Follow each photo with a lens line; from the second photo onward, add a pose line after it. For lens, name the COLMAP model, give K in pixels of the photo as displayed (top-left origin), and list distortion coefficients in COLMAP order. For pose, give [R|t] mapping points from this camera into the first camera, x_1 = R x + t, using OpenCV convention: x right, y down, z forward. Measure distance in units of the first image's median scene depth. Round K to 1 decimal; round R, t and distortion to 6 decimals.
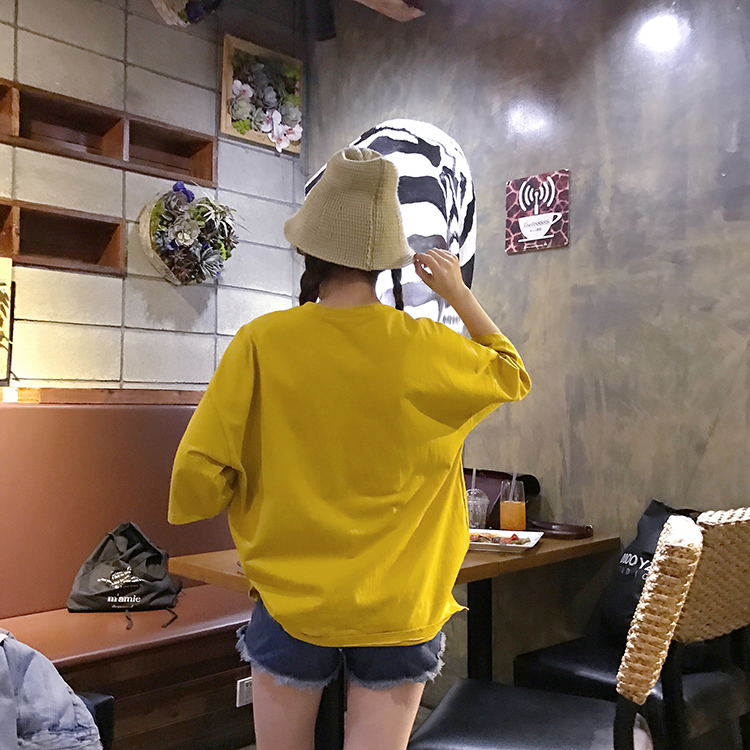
lens RADIAL K [[826.7, 0, 395.3], [0, 826.7, 410.8], [0, 0, 1]] dist [-0.014904, 0.000000]
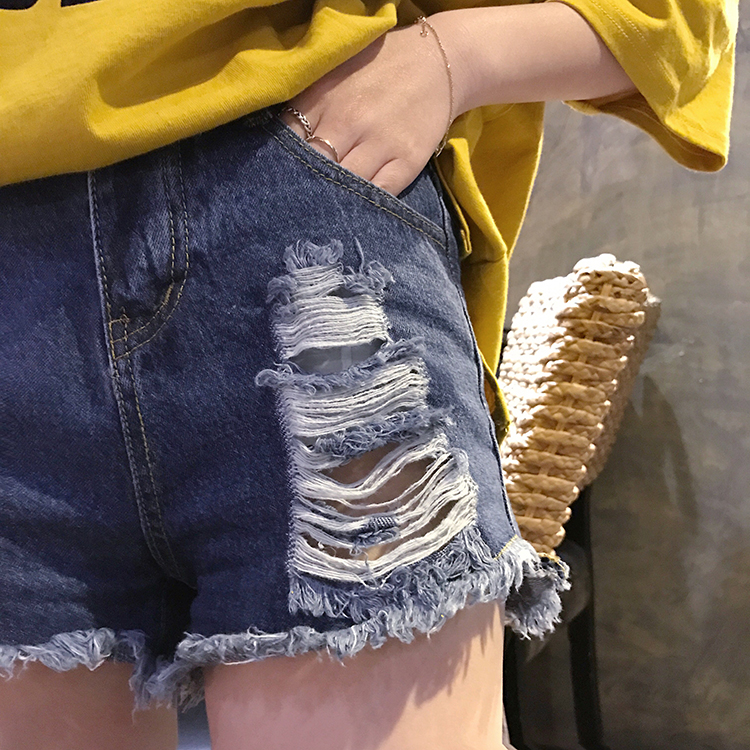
lens RADIAL K [[826.7, 0, 373.2], [0, 826.7, 398.1], [0, 0, 1]] dist [-0.014904, 0.000000]
pose [[0.954011, -0.027249, 0.298531, 0.044862], [0.000149, 0.995903, 0.090427, 0.100794], [-0.299772, -0.086224, 0.950106, 0.320119]]
